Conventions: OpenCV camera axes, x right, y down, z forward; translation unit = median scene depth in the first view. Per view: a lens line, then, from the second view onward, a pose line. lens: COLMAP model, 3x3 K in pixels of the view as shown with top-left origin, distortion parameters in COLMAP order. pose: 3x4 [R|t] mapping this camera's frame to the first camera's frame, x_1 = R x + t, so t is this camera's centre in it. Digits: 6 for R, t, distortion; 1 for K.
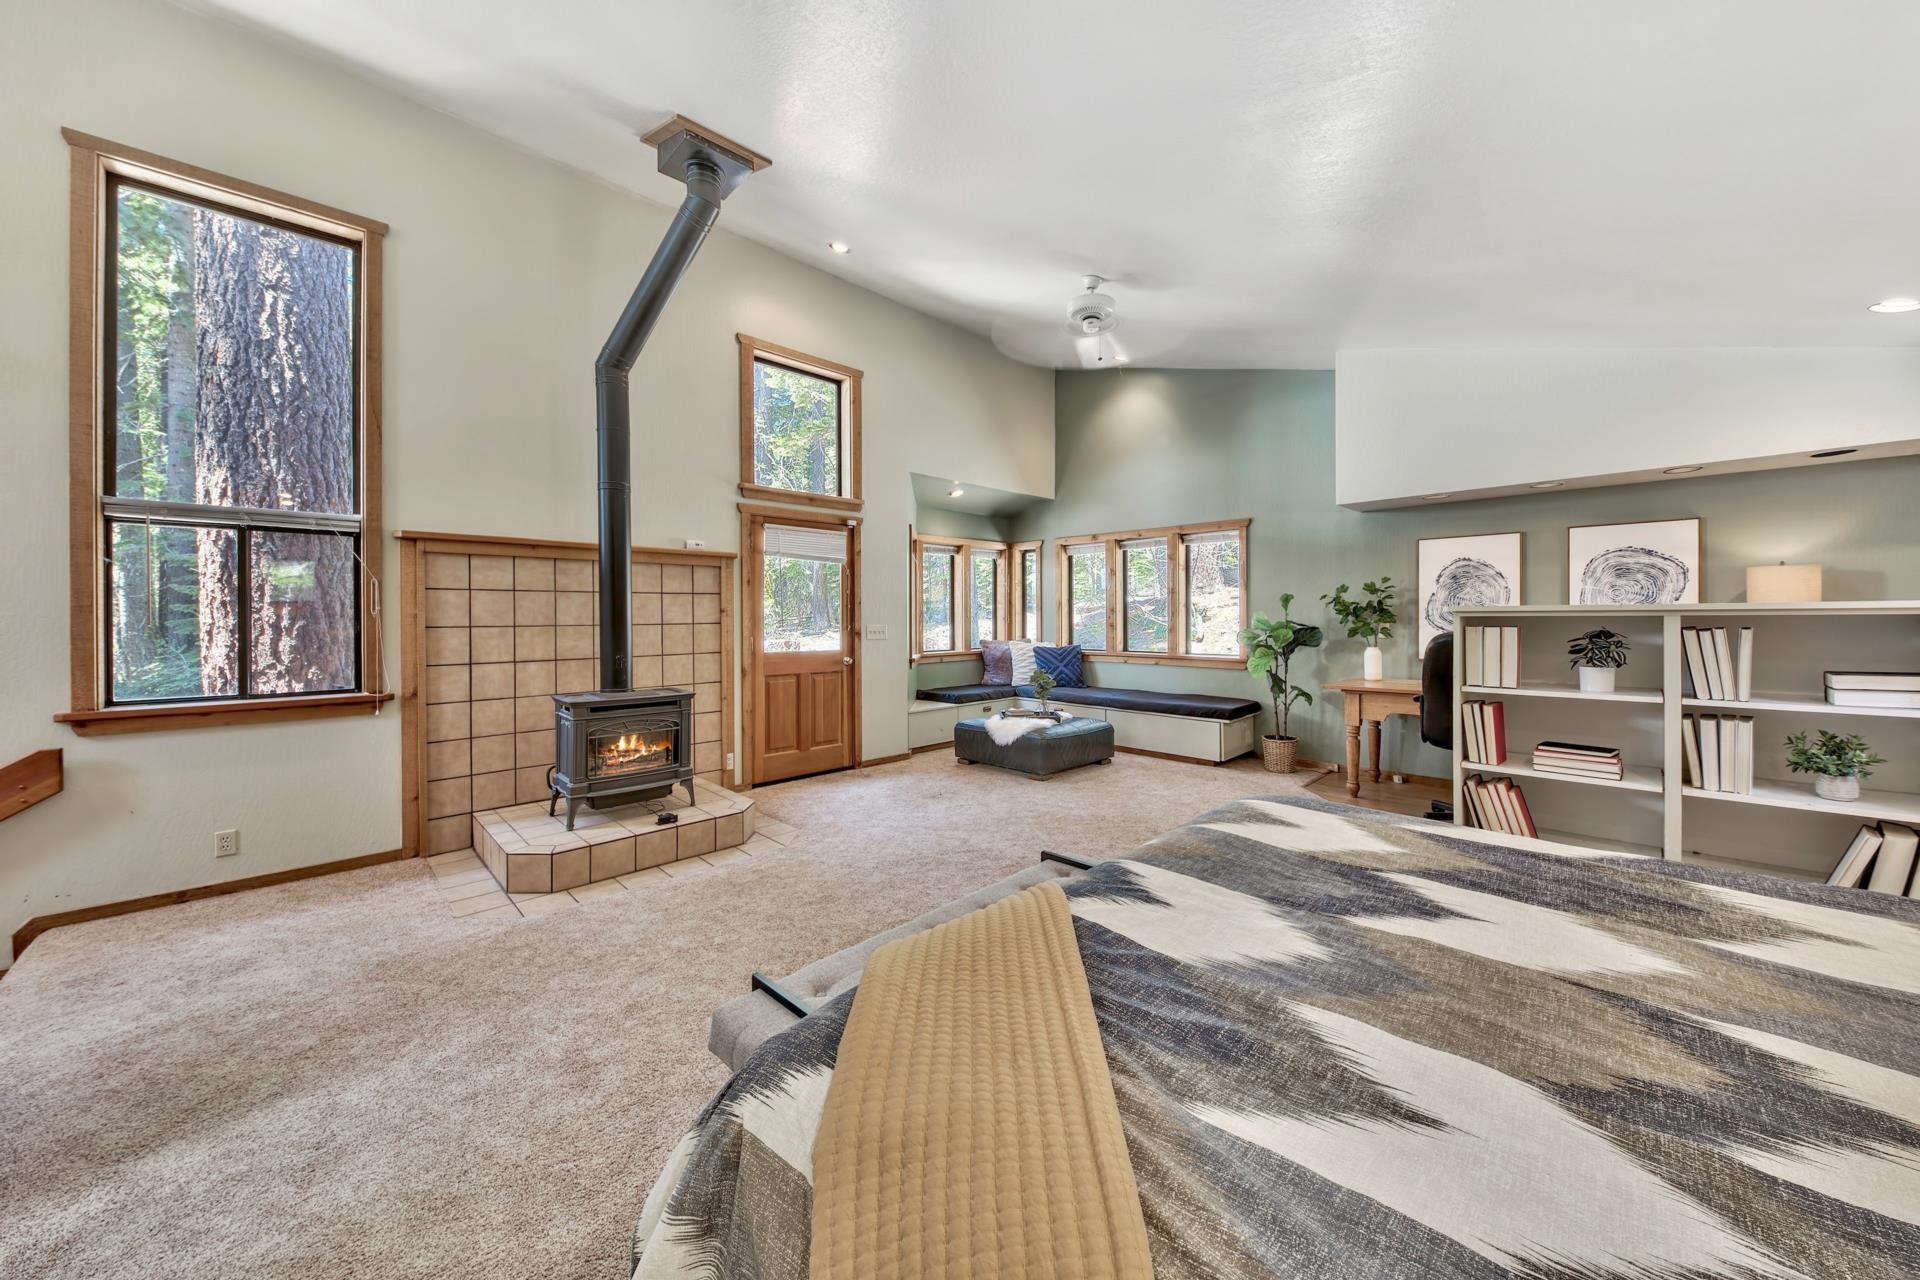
lens RADIAL K [[697.1, 0, 965.8], [0, 697.1, 614.8], [0, 0, 1]] dist [-0.001882, -0.000454]
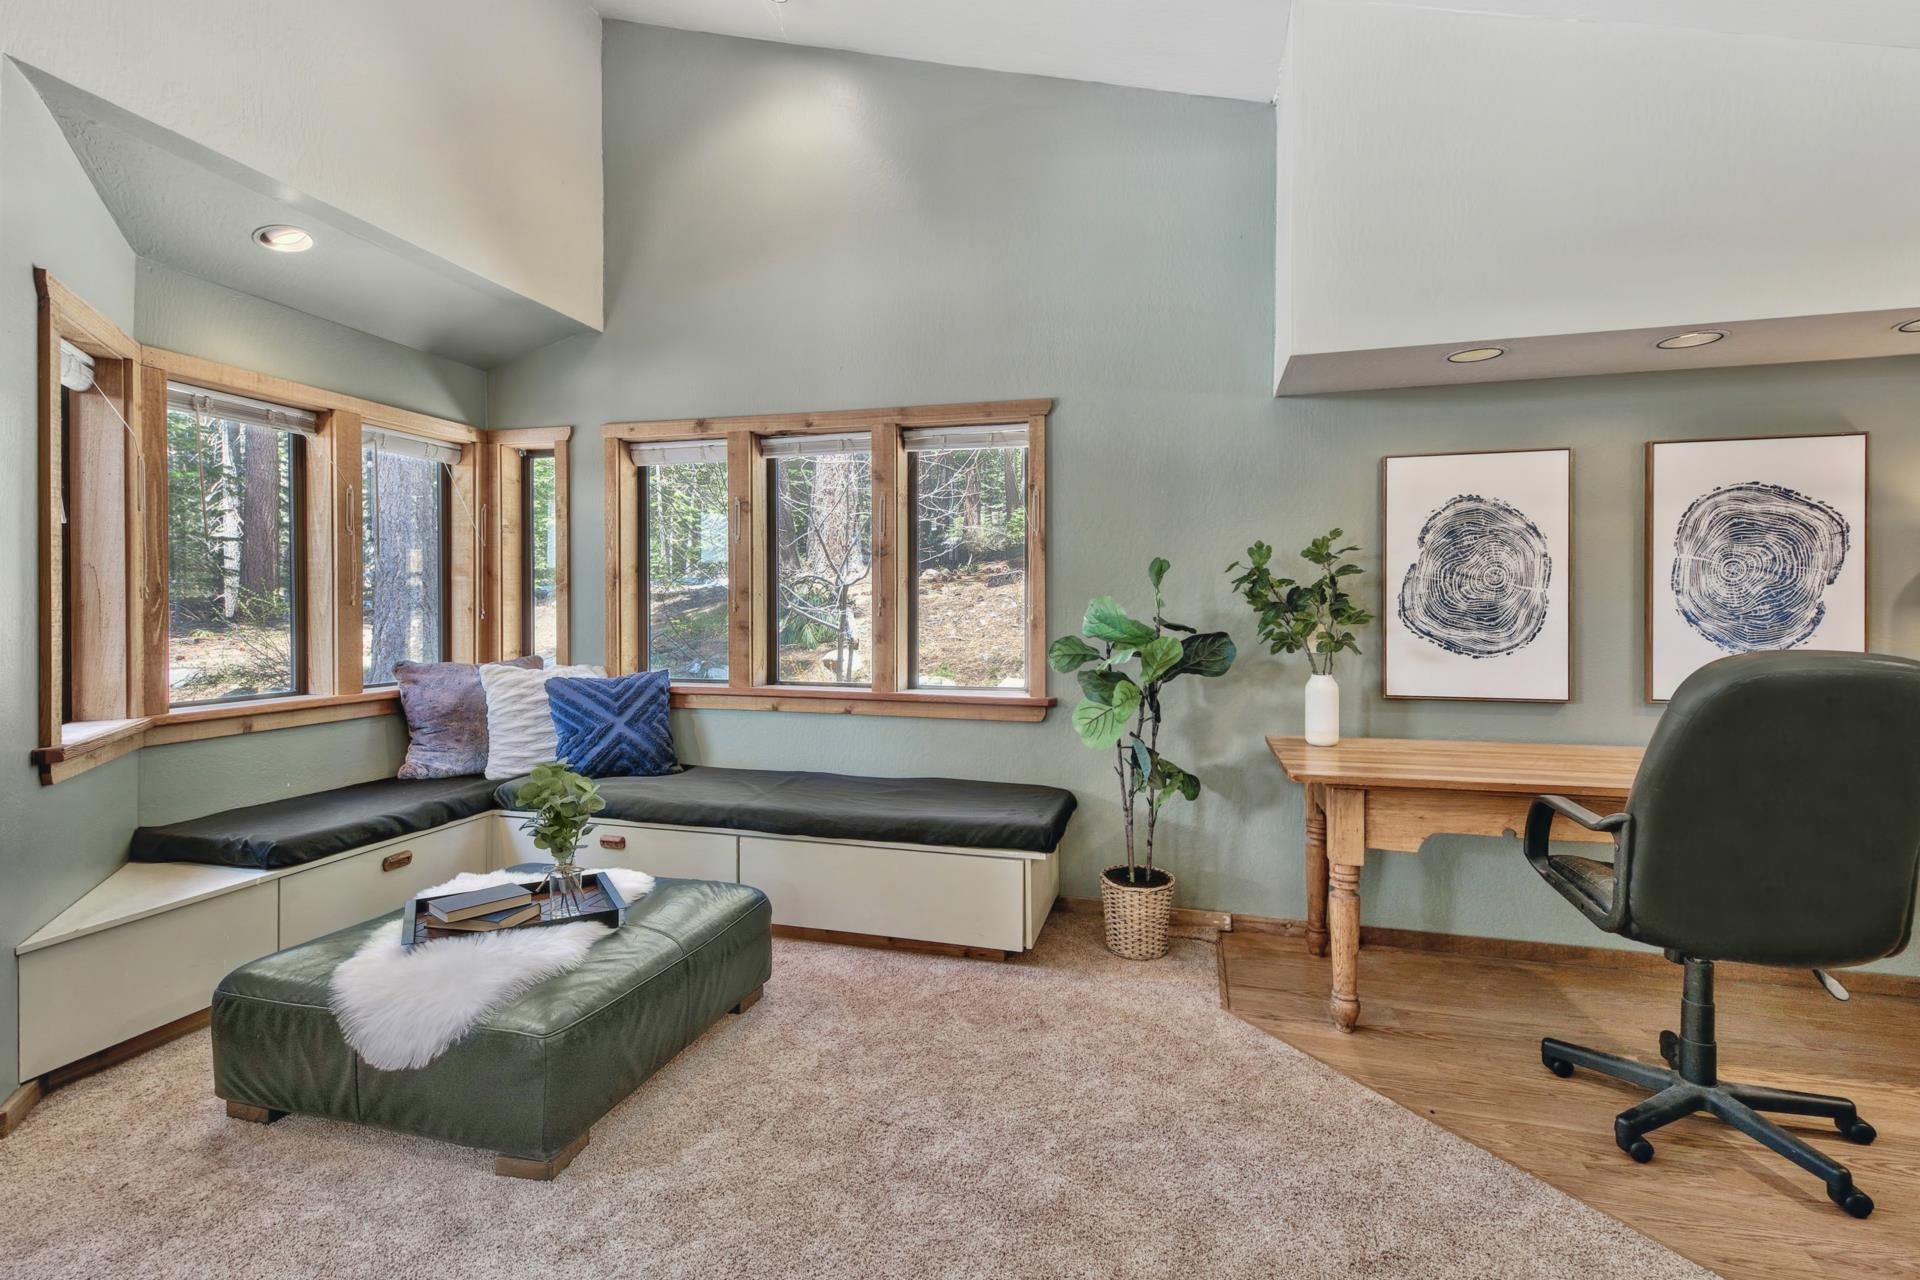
lens RADIAL K [[865.0, 0, 960.8], [0, 865.0, 618.8], [0, 0, 1]] dist [0.017421, -0.000132]
pose [[0.869530, 0.001724, 0.493877, 0.063129], [-0.008811, 0.999889, 0.012022, 0.002798], [-0.493801, -0.014805, 0.869449, 0.485597]]
